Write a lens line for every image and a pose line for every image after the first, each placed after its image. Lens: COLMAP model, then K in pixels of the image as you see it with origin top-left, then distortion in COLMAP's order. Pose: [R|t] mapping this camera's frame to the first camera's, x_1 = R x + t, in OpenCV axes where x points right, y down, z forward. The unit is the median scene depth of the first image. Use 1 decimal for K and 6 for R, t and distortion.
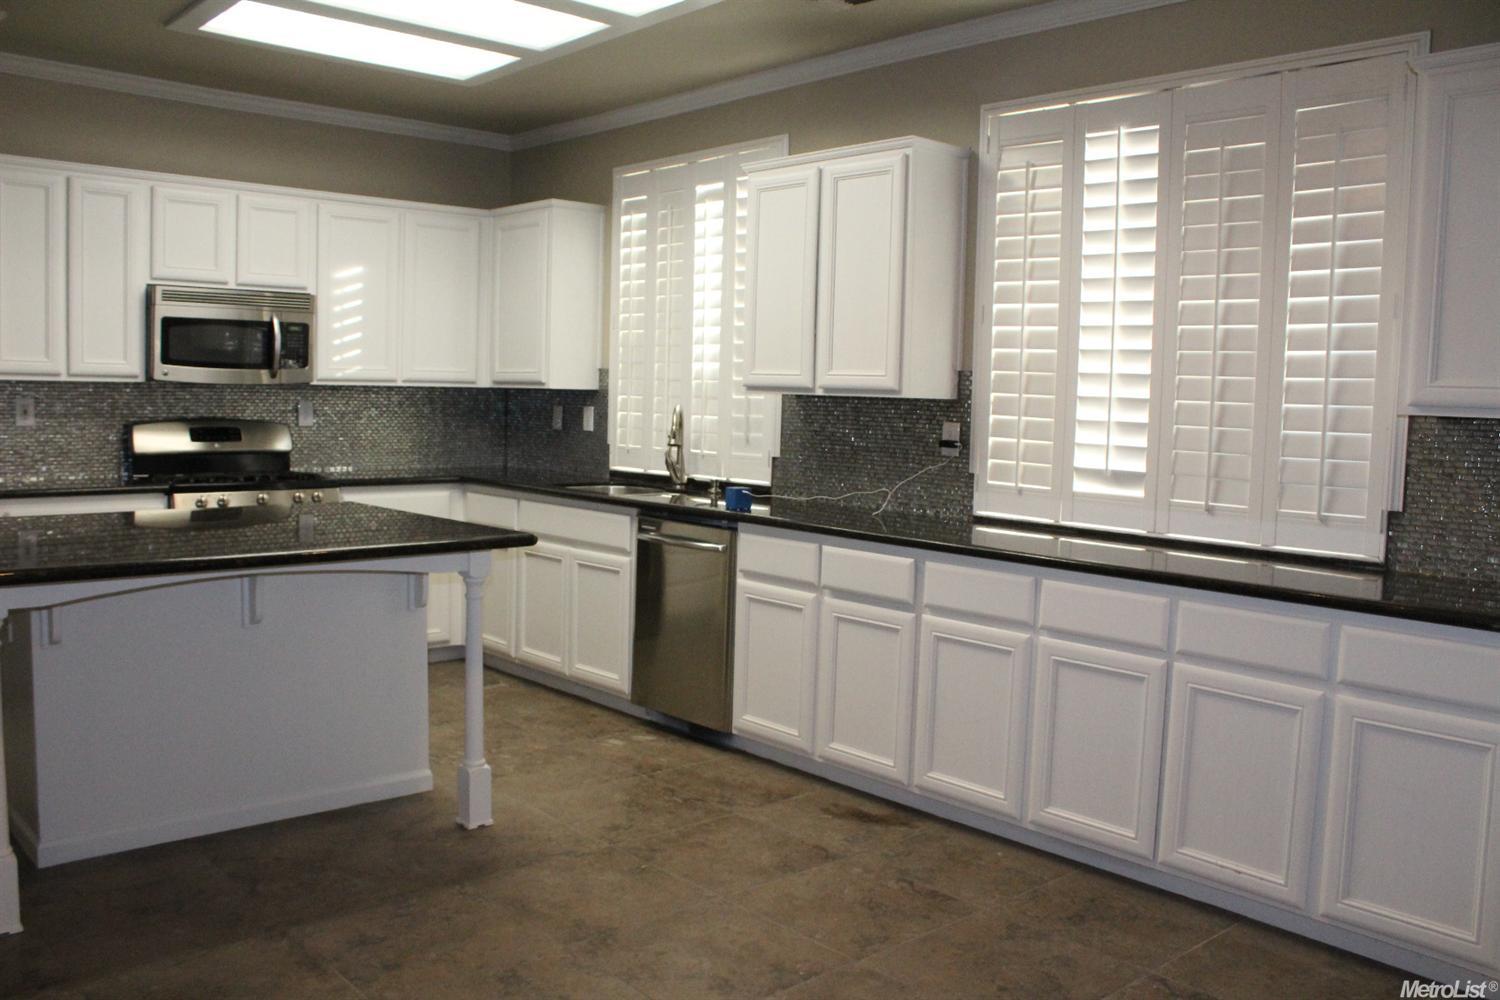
lens RADIAL K [[1285.0, 0, 748.5], [0, 1285.0, 498.7], [0, 0, 1]] dist [-0.153108, 0.139920]
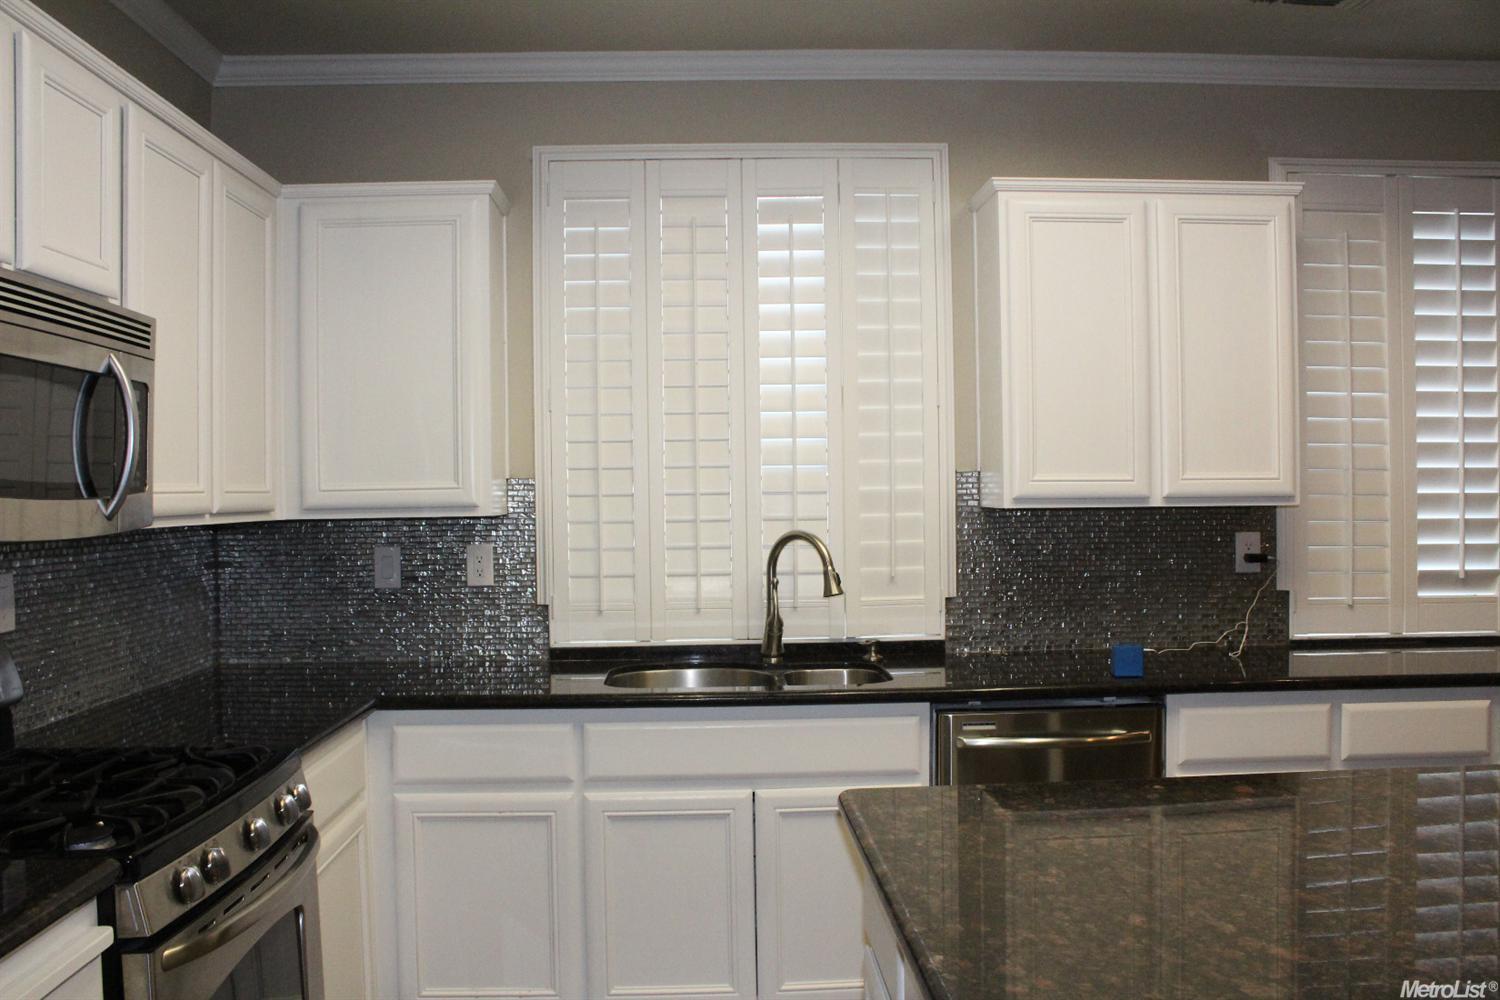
lens RADIAL K [[1285.0, 0, 747.6], [0, 1285.0, 470.7], [0, 0, 1]] dist [-0.153108, 0.139920]
pose [[0.638781, -0.017583, 0.769188, -0.679873], [0.090612, 0.994501, -0.052517, -0.087389], [-0.764034, 0.103245, 0.636861, 0.738917]]
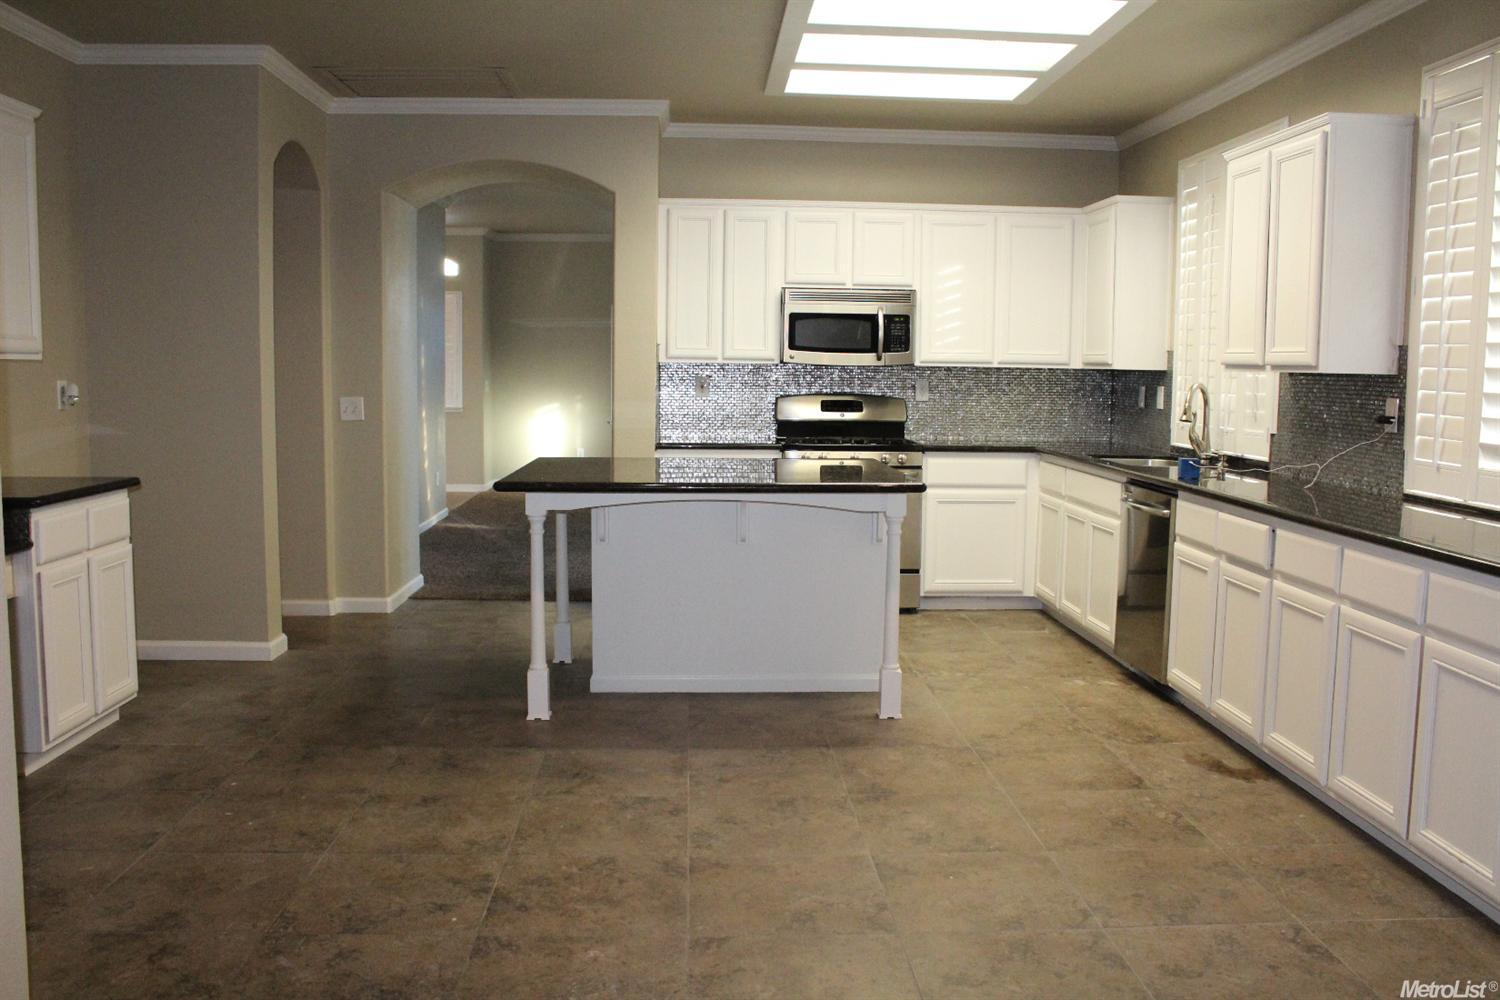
lens RADIAL K [[1285.0, 0, 751.7], [0, 1285.0, 502.8], [0, 0, 1]] dist [-0.153108, 0.139920]
pose [[0.778643, 0.052619, -0.625257, 0.381433], [-0.046594, 0.998575, 0.026013, 0.018830], [0.625735, 0.008878, 0.779985, -0.052264]]
